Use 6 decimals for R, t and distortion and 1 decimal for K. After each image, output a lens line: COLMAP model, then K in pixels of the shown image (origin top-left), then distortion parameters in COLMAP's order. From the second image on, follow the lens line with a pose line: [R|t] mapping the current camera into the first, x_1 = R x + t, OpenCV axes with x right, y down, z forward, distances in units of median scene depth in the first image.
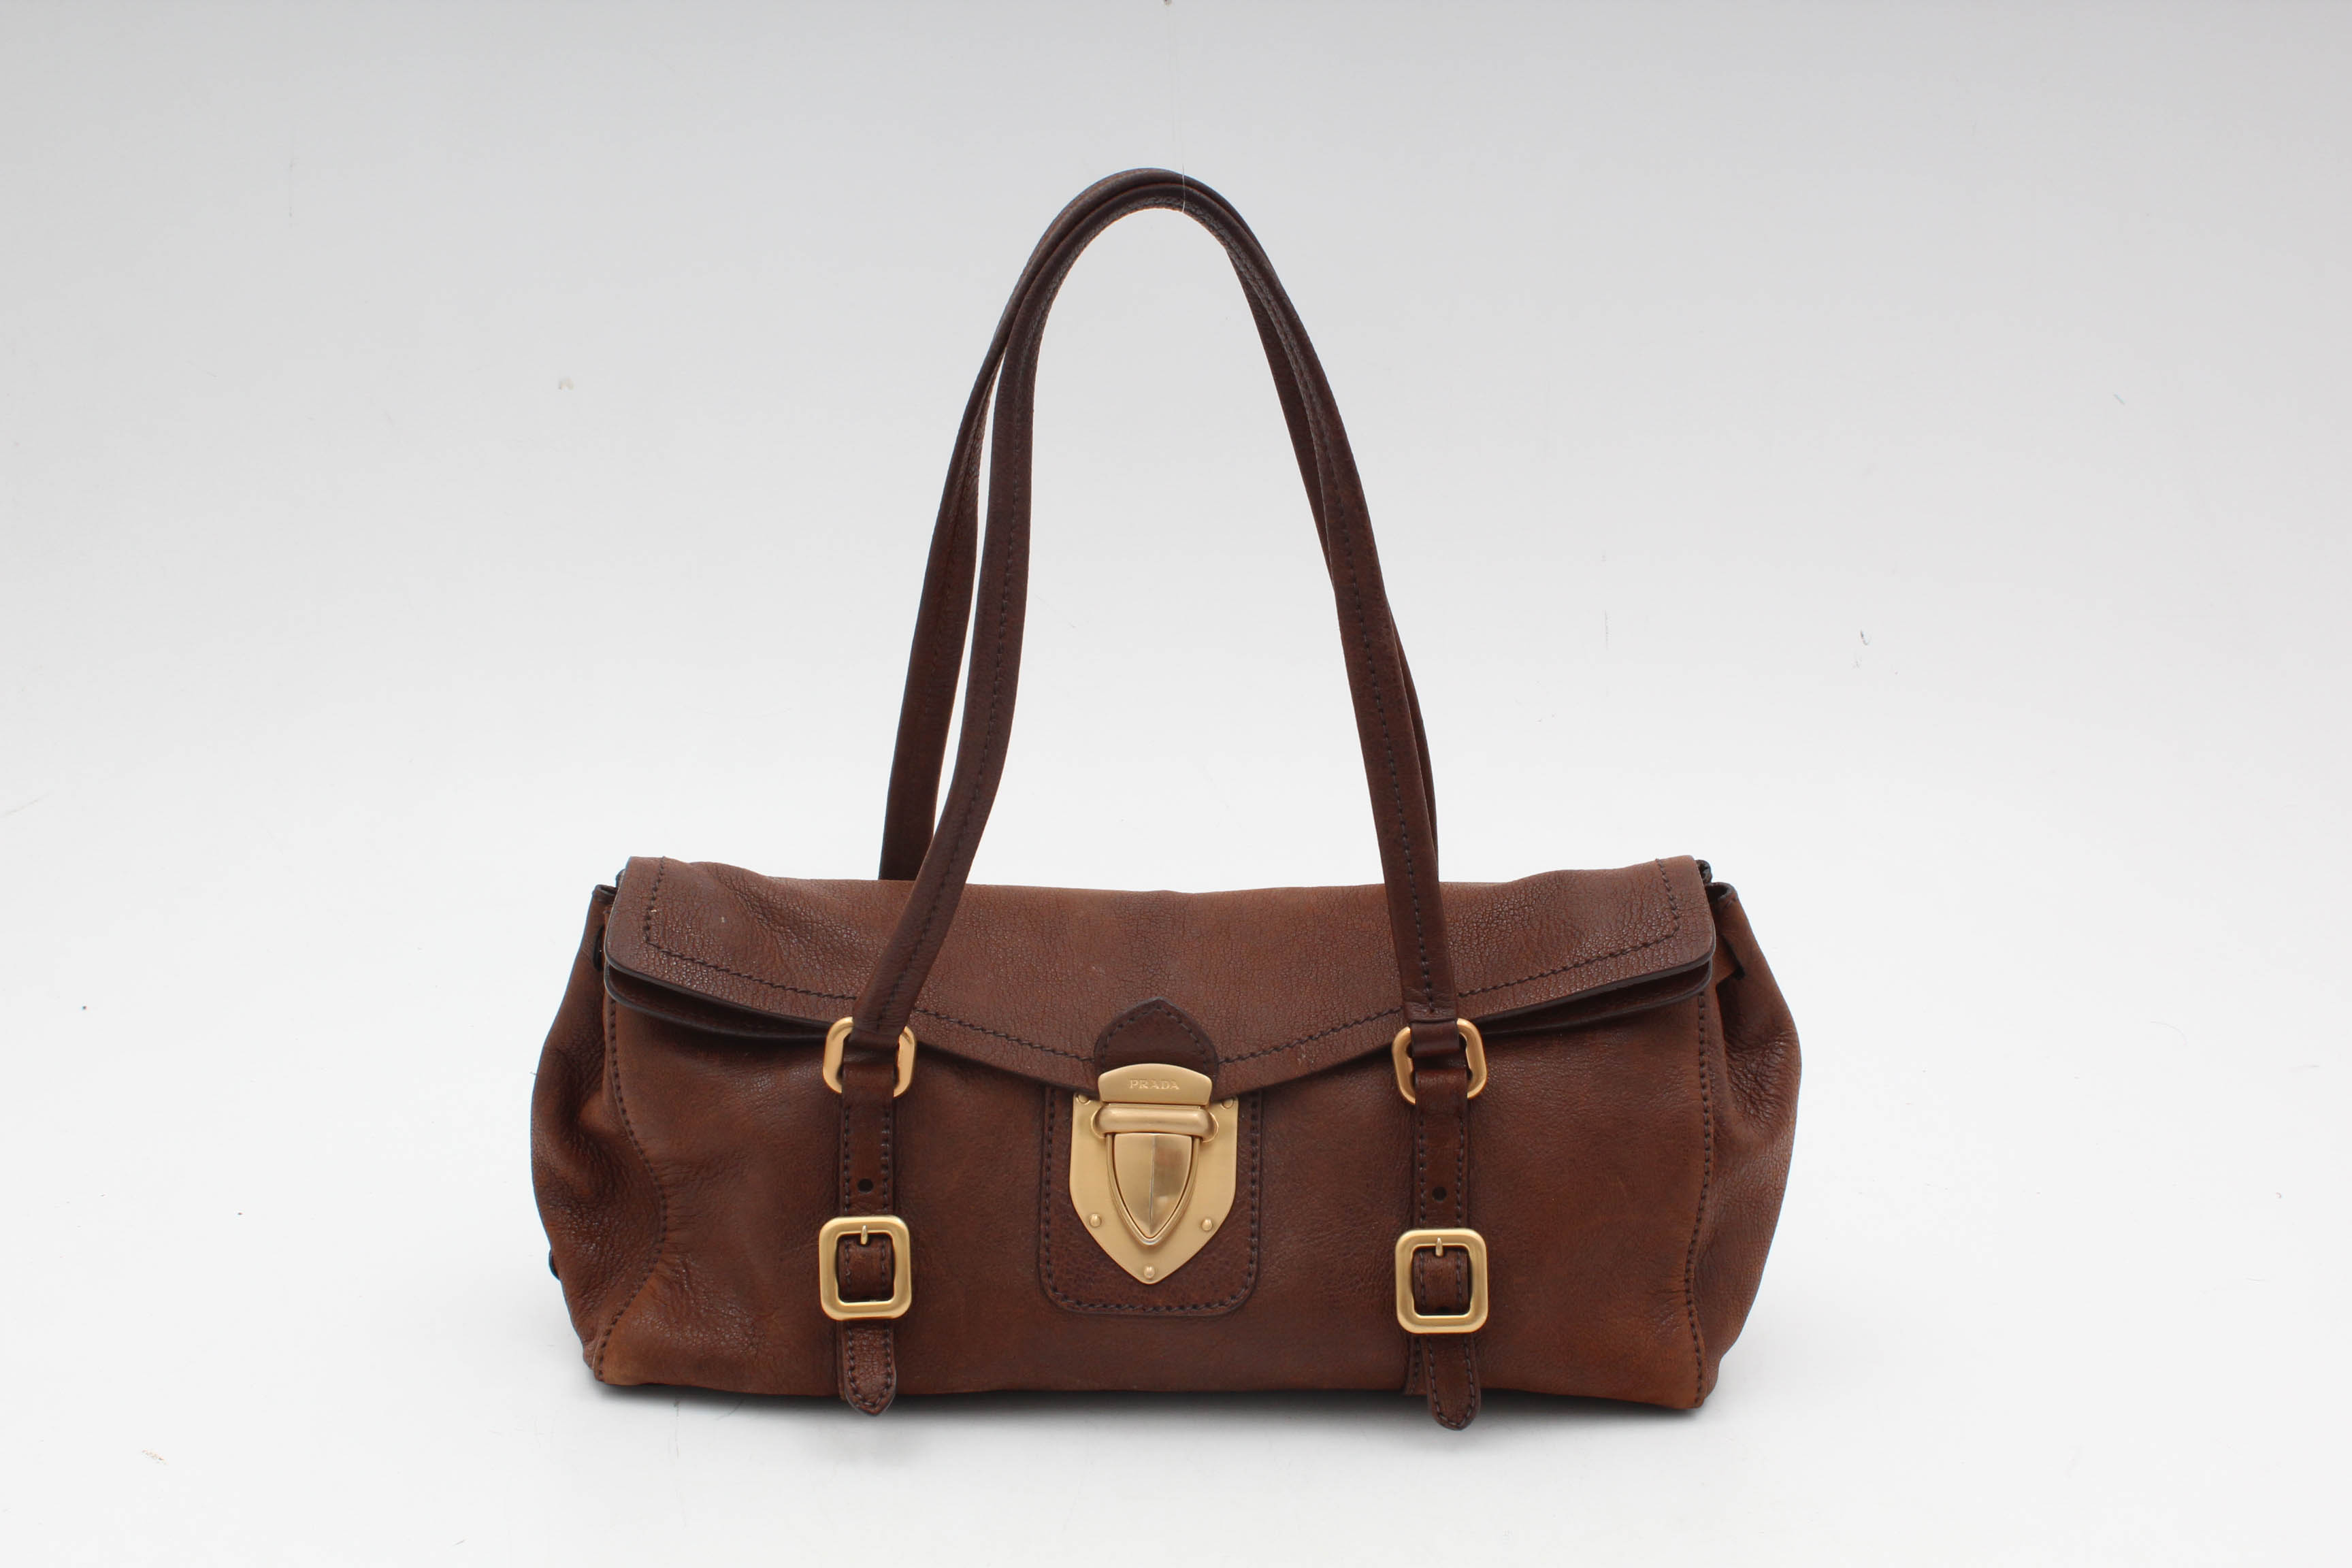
lens RADIAL K [[2985.4, 0, 1176.0], [0, 2985.4, 784.0], [0, 0, 1]] dist [0.016427, 0.007526]
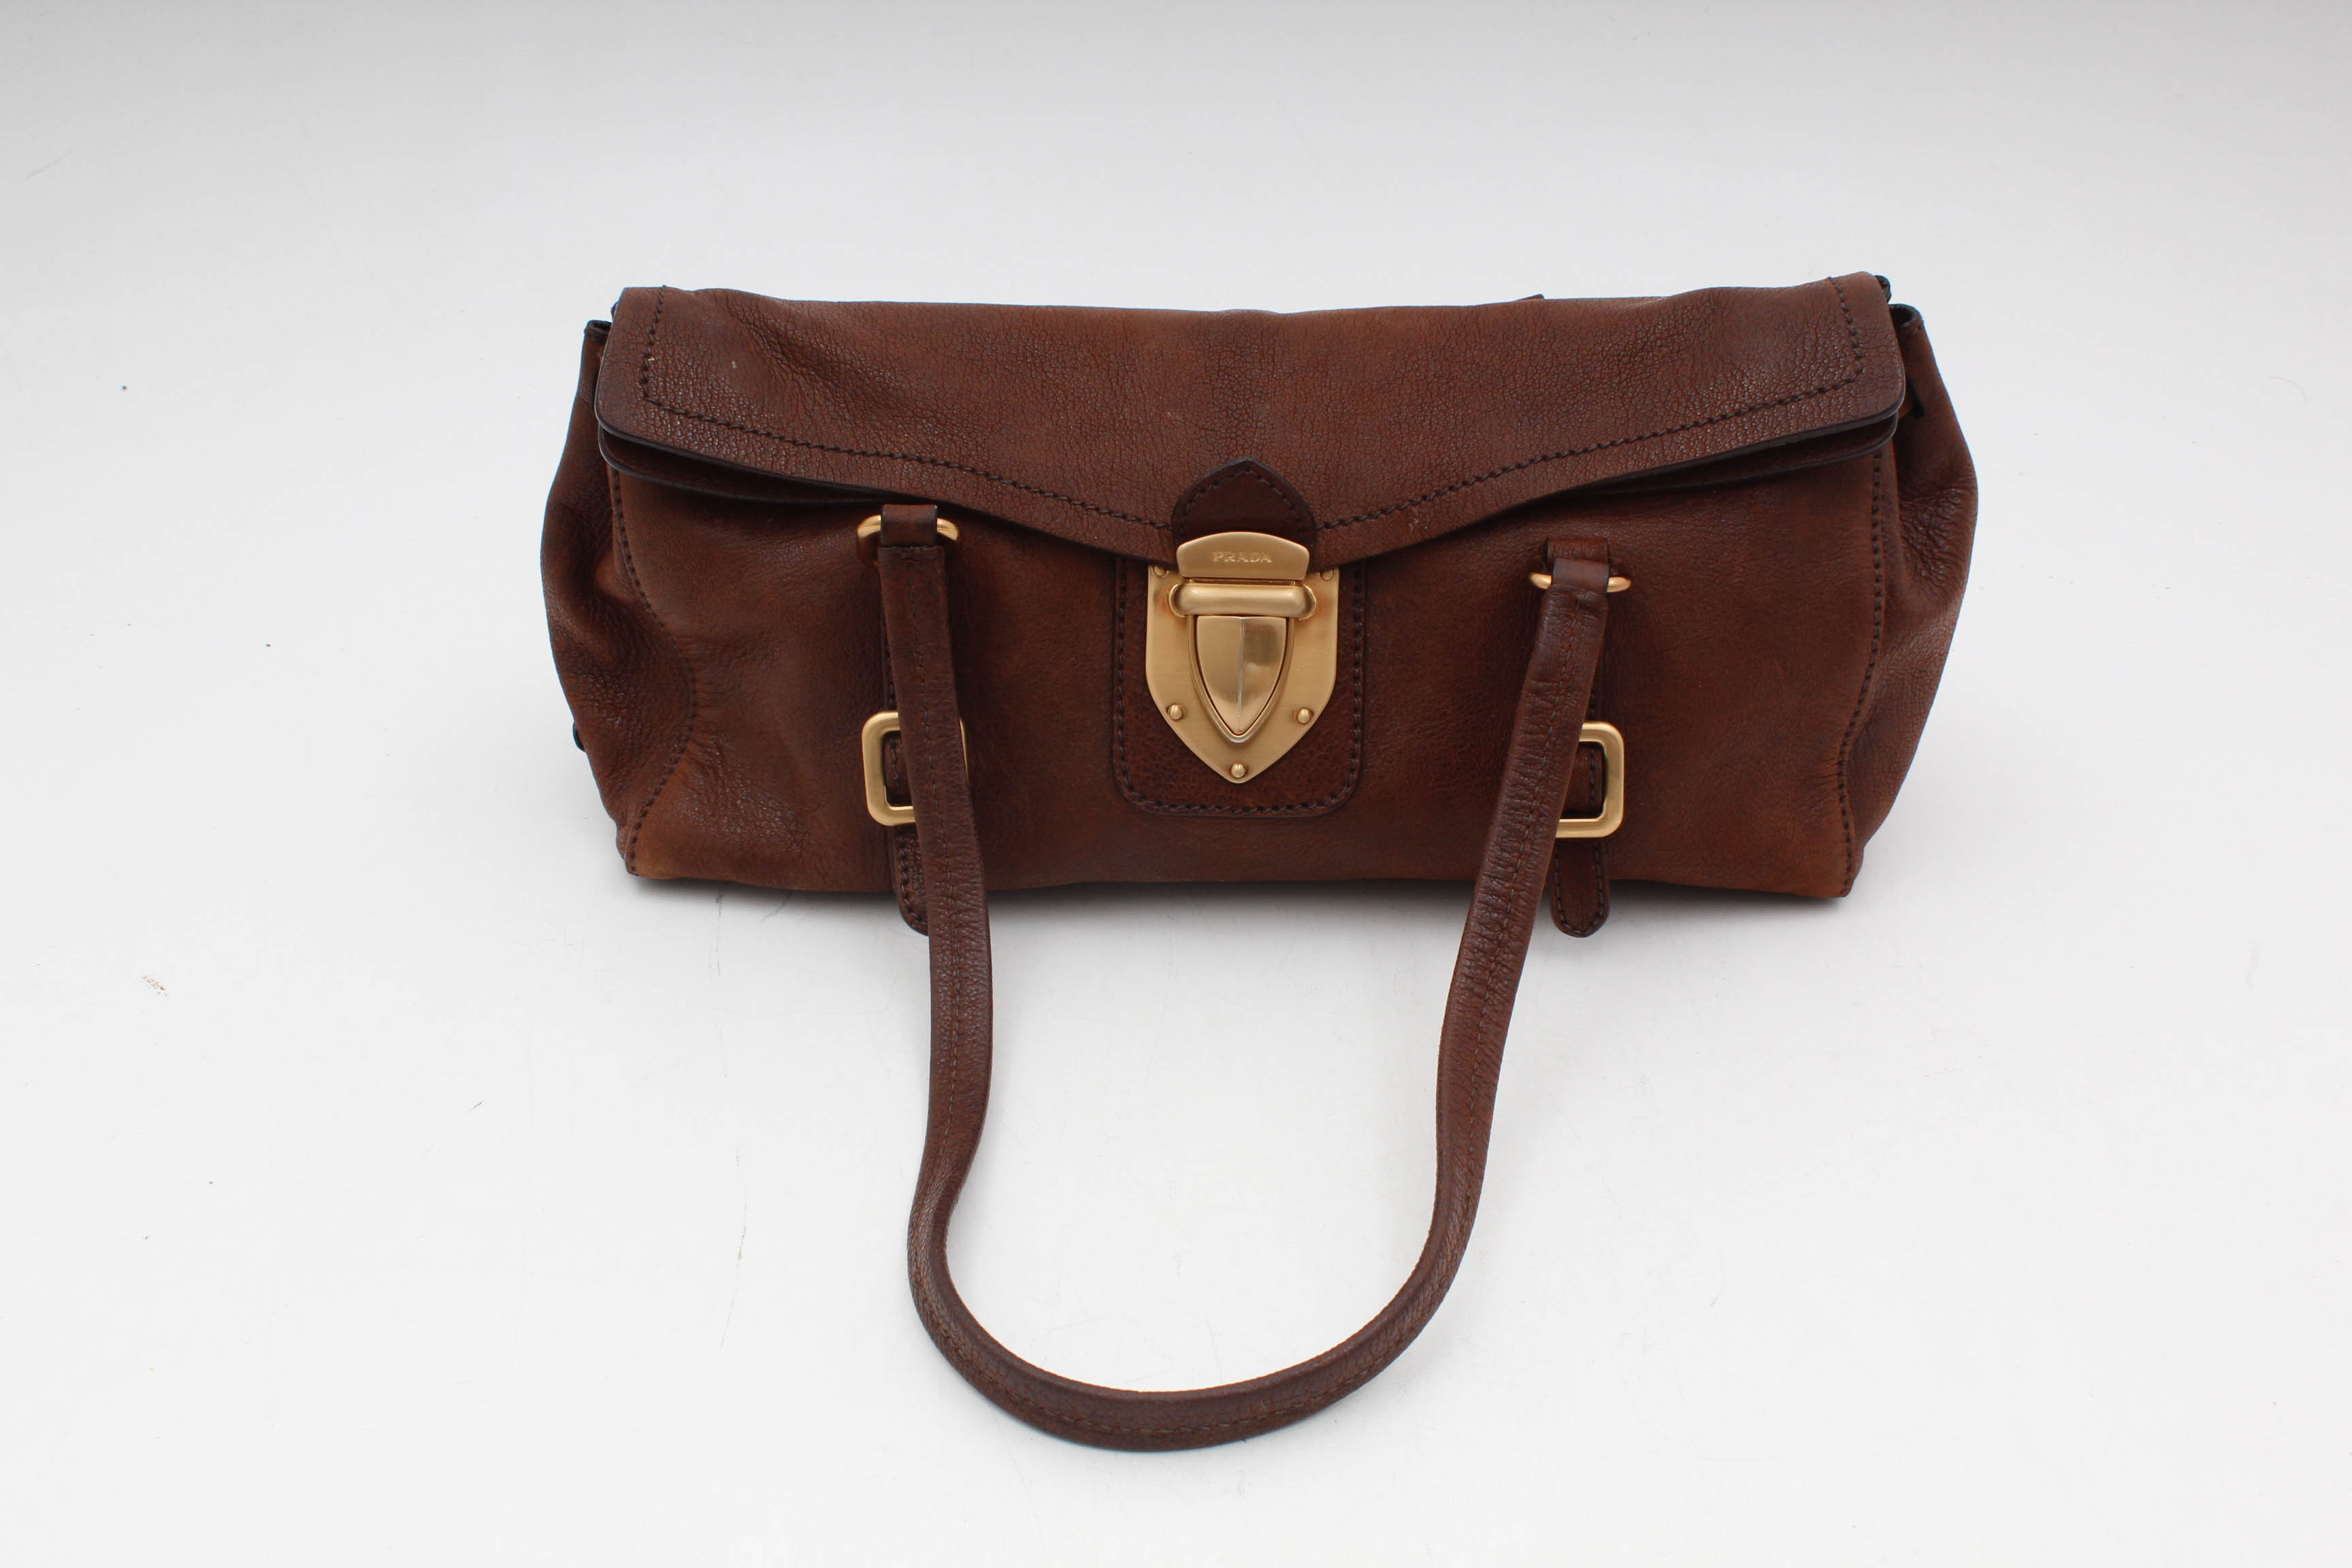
lens RADIAL K [[2451.5, 0, 1176.0], [0, 2451.5, 784.0], [0, 0, 1]] dist [-0.103587, 0.013876]
pose [[0.999793, -0.007165, -0.019026, -0.013265], [0.012670, 0.951463, 0.307502, -0.053615], [0.015899, -0.307679, 0.951357, 0.306738]]
